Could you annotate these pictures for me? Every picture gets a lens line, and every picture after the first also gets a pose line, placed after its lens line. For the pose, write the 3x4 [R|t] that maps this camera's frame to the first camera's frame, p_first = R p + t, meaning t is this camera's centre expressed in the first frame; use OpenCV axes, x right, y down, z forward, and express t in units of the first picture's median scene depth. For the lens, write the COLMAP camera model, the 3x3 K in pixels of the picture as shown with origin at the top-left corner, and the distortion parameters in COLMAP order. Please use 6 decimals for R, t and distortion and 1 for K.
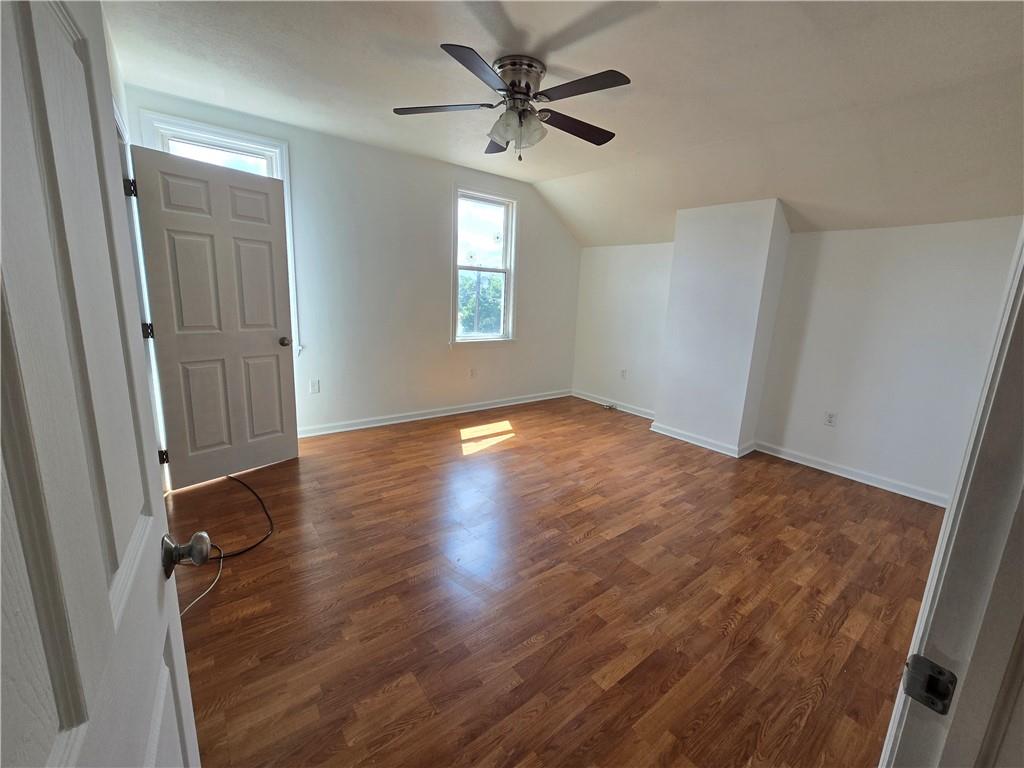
lens RADIAL K [[419.4, 0, 506.2], [0, 419.4, 383.5], [0, 0, 1]] dist [-0.009678, 0.003871]
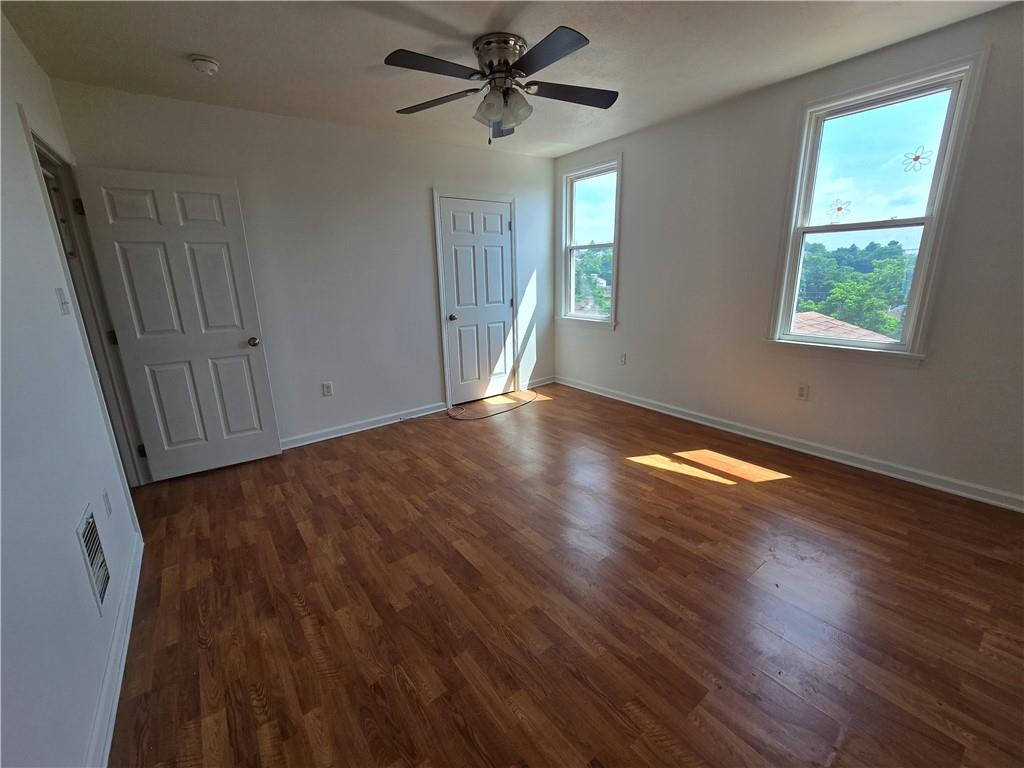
lens RADIAL K [[419.4, 0, 505.1], [0, 419.4, 386.1], [0, 0, 1]] dist [-0.009678, 0.003871]
pose [[-0.009383, 0.224447, -0.974441, 1.262221], [-0.186306, 0.957029, 0.222231, -0.209468], [0.982447, 0.183629, 0.032836, 1.231665]]
